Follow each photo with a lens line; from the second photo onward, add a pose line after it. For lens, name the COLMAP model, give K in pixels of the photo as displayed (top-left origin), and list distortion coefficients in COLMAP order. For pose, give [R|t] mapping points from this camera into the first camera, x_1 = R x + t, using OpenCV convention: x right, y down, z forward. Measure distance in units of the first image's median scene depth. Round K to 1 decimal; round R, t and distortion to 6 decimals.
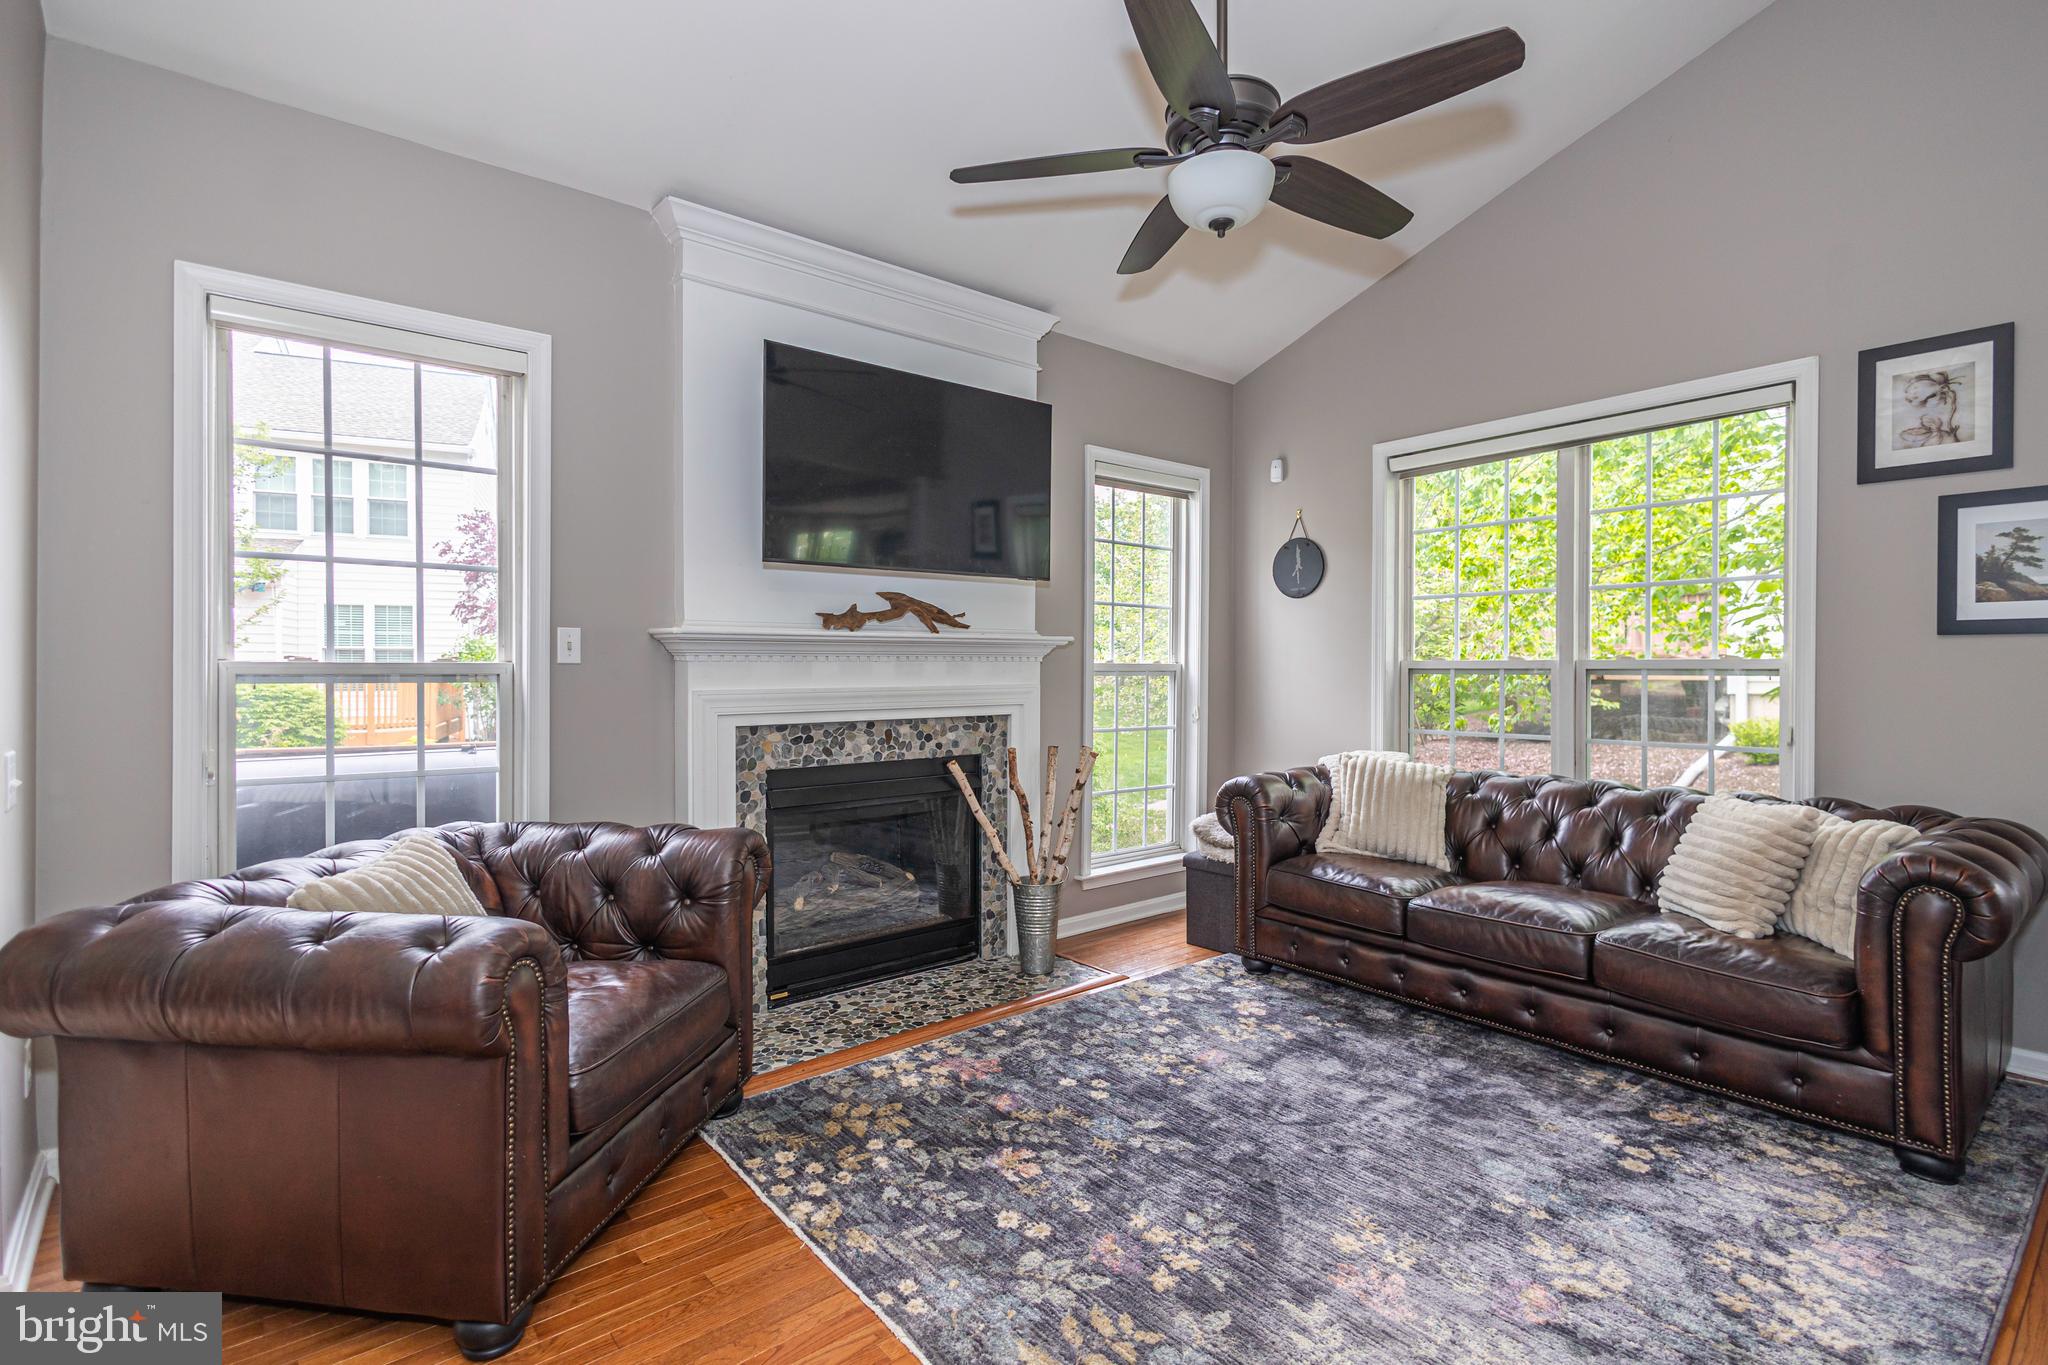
lens RADIAL K [[957.8, 0, 1019.7], [0, 957.8, 678.9], [0, 0, 1]] dist [0.006536, -0.000626]
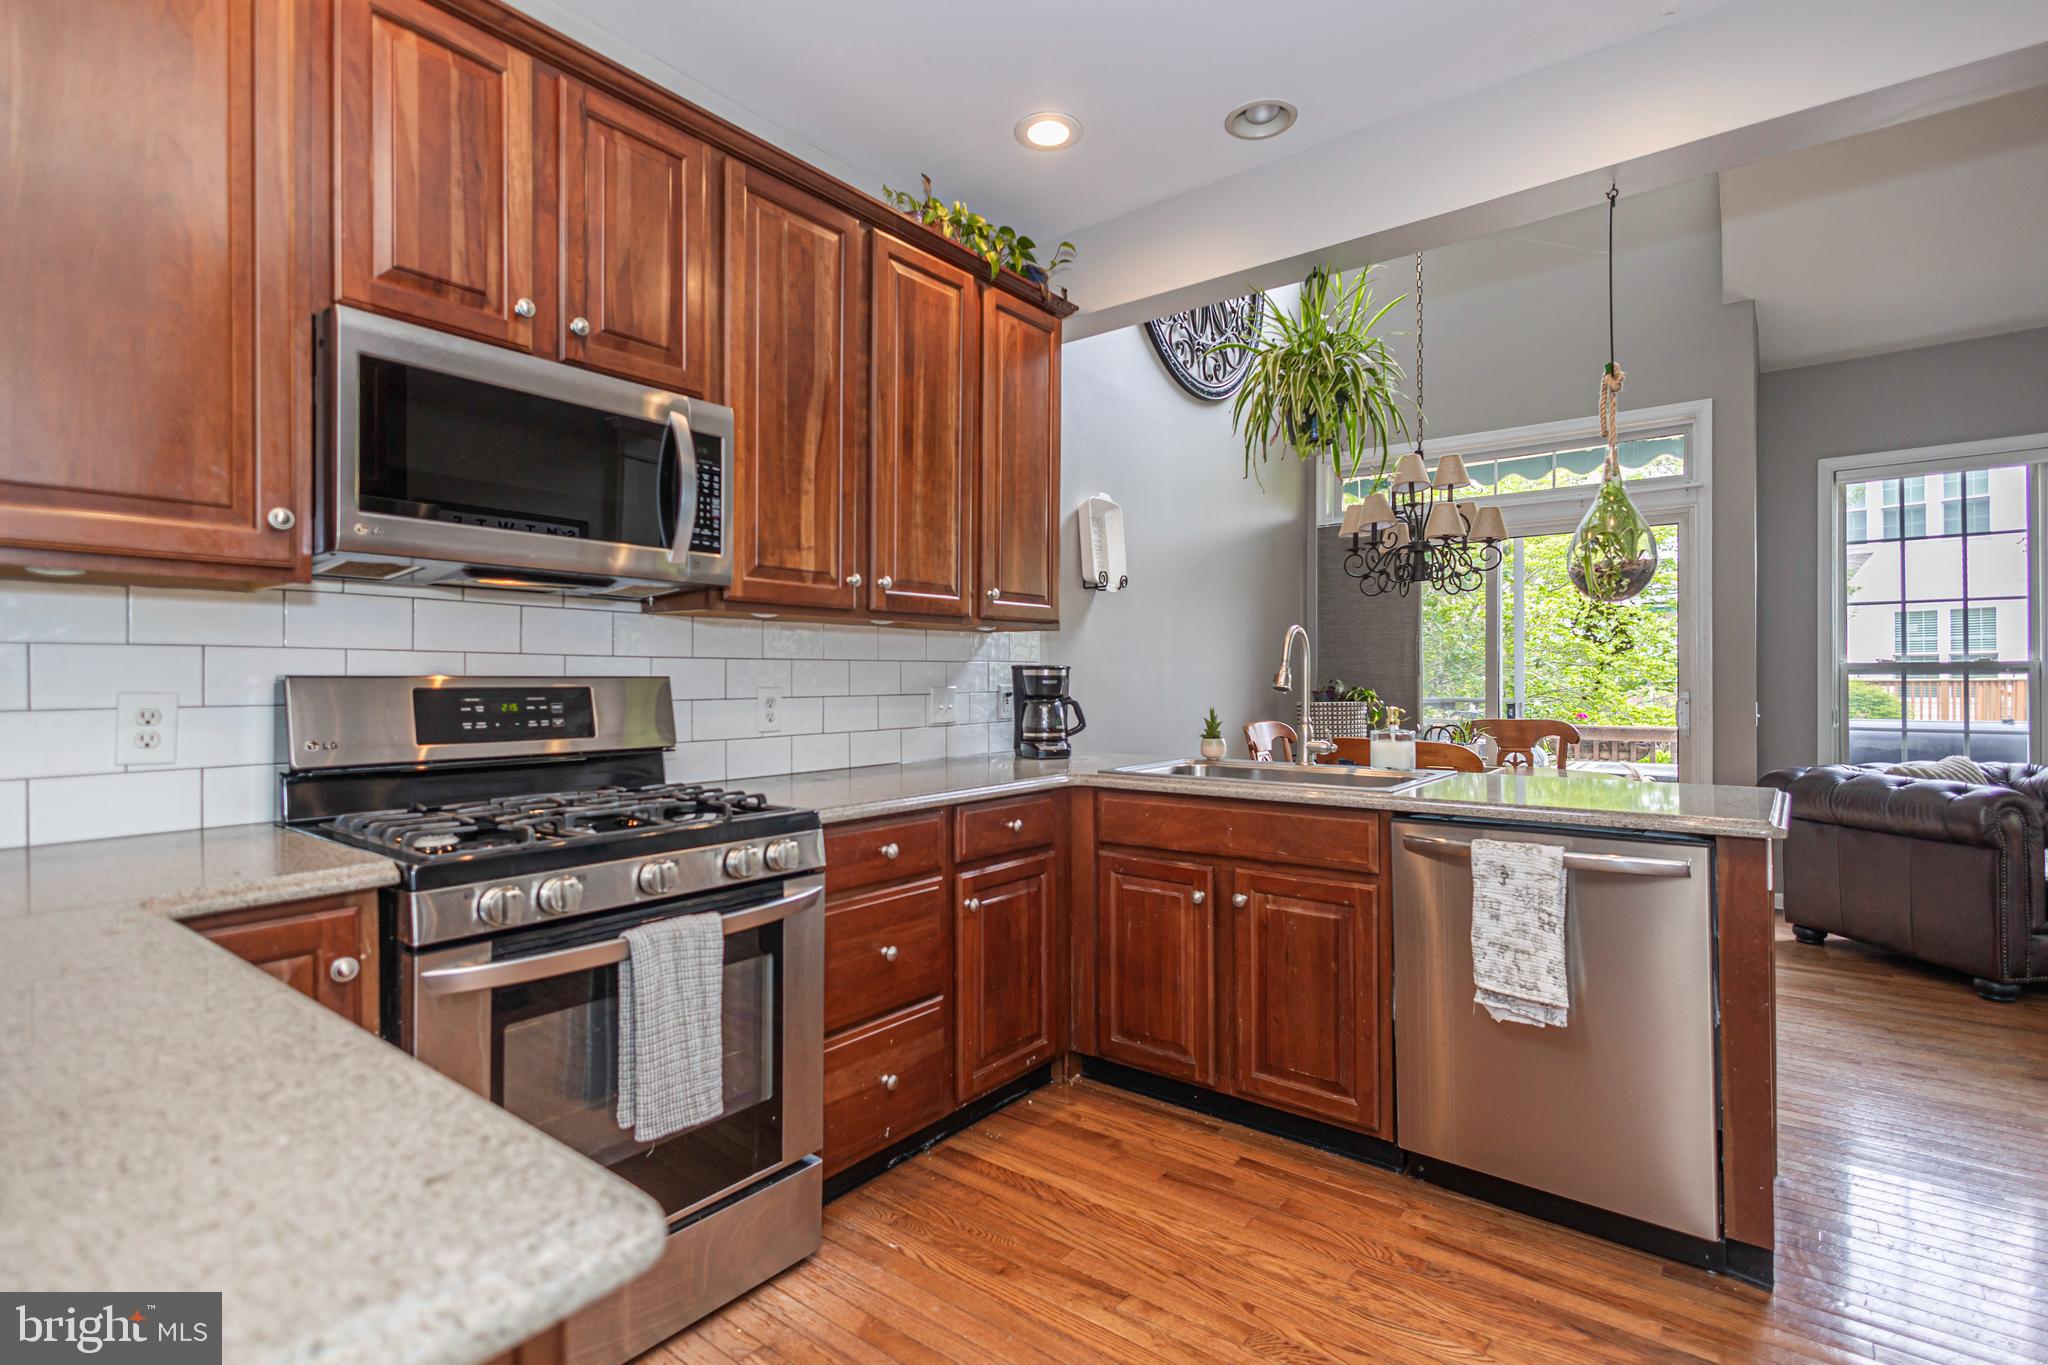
lens RADIAL K [[957.8, 0, 1020.7], [0, 957.8, 685.4], [0, 0, 1]] dist [0.006536, -0.000626]
pose [[0.207286, 0.001120, -0.978280, 0.516736], [-0.003368, 0.999994, 0.000431, 0.025234], [0.978275, 0.003205, 0.207289, -0.729133]]
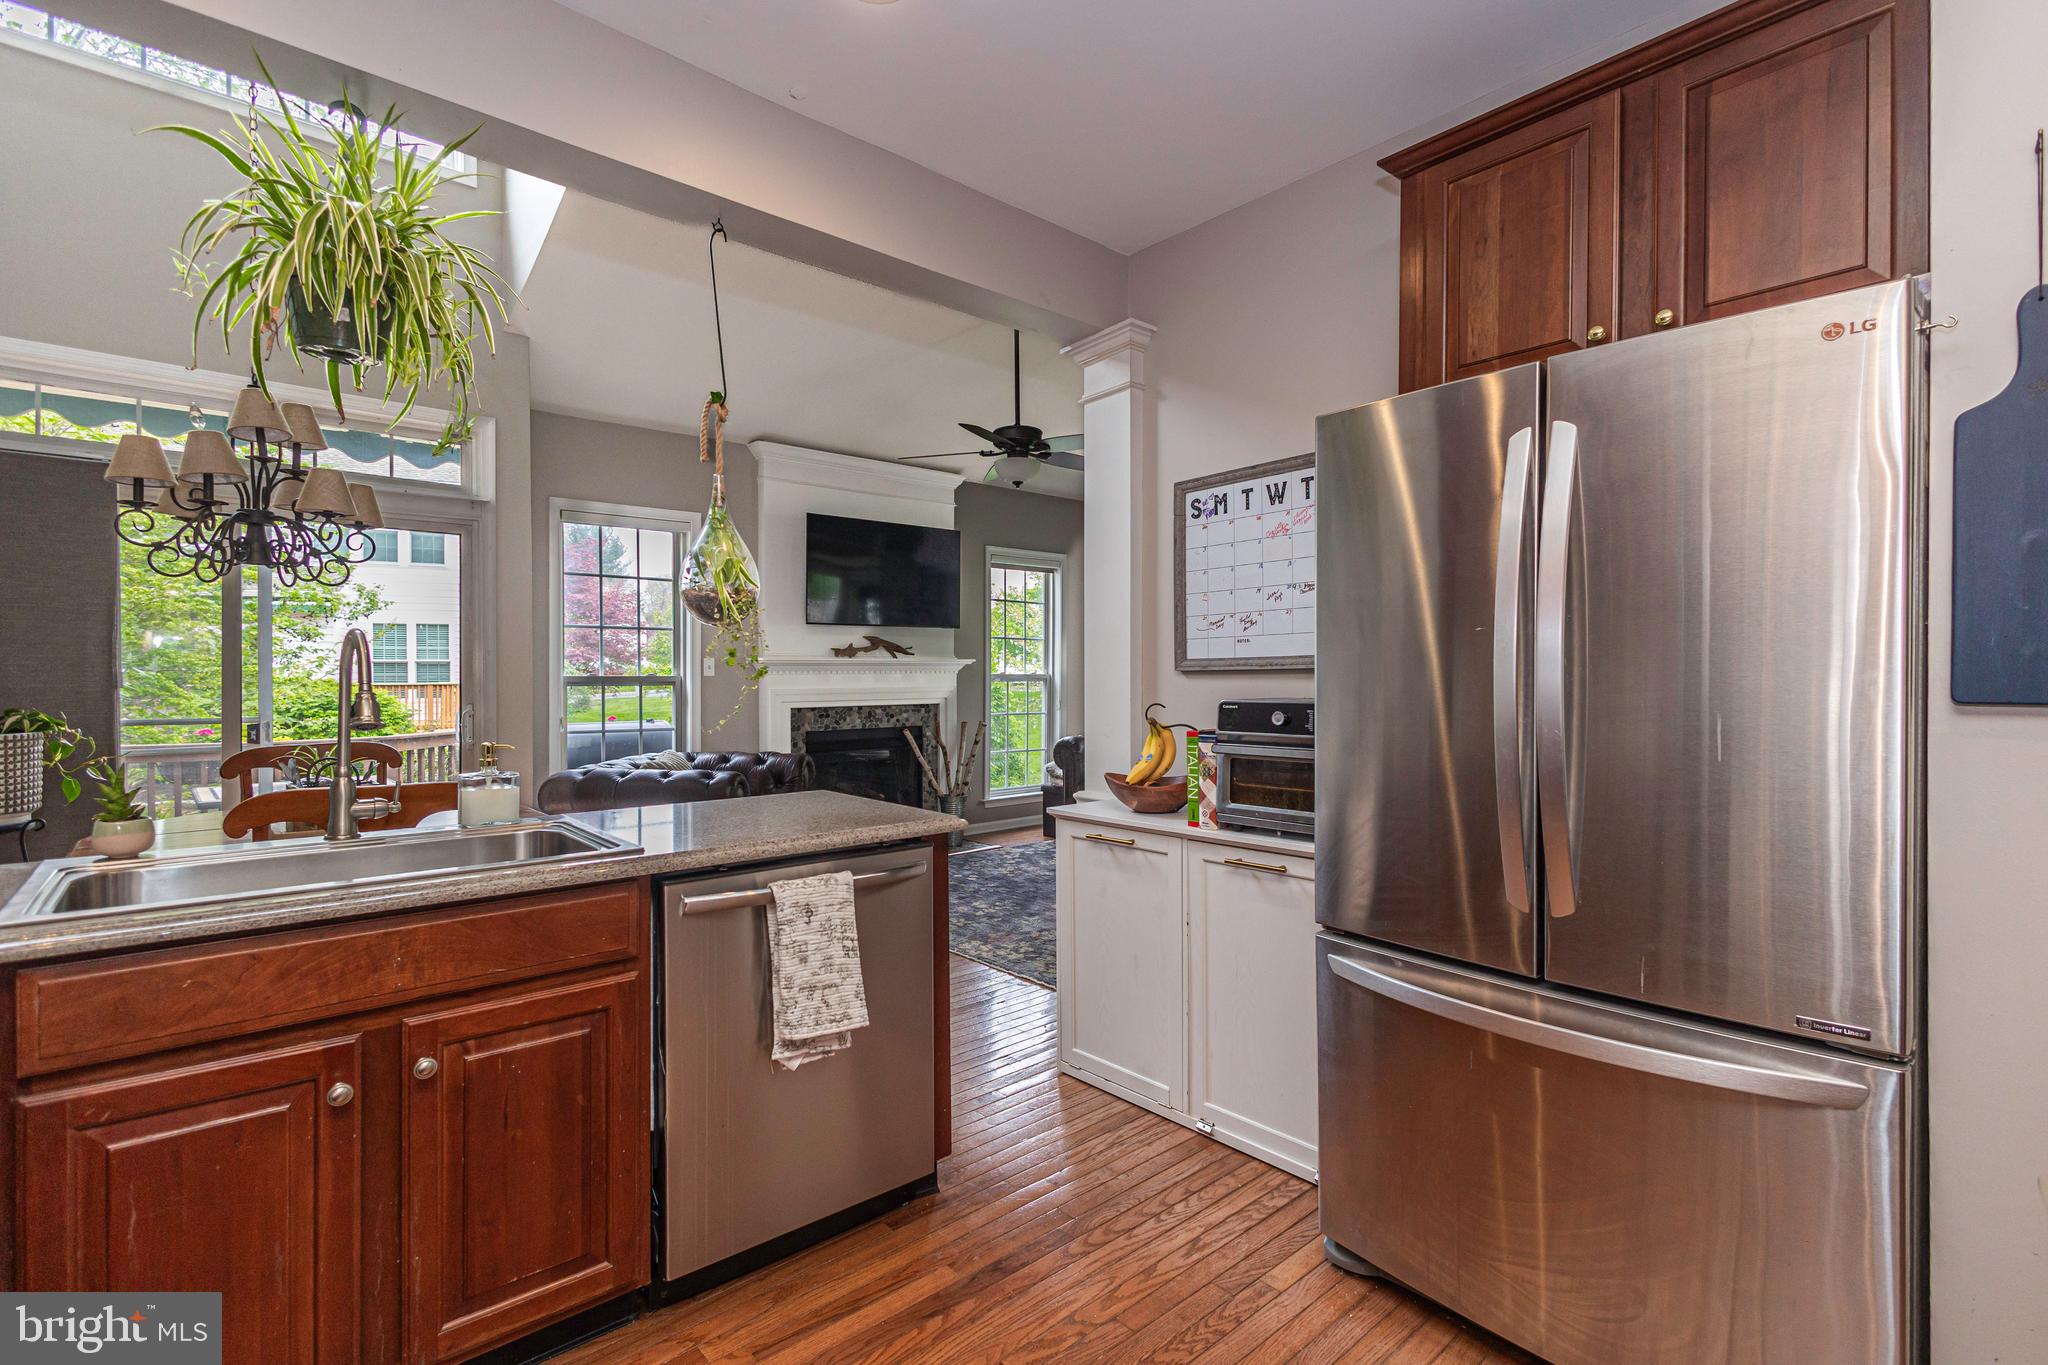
lens RADIAL K [[957.8, 0, 1027.6], [0, 957.8, 675.3], [0, 0, 1]] dist [0.006536, -0.000626]
pose [[0.999356, -0.004609, 0.035579, 0.105195], [0.005019, 0.999922, -0.011424, 0.007088], [-0.035524, 0.011595, 0.999302, -0.891508]]
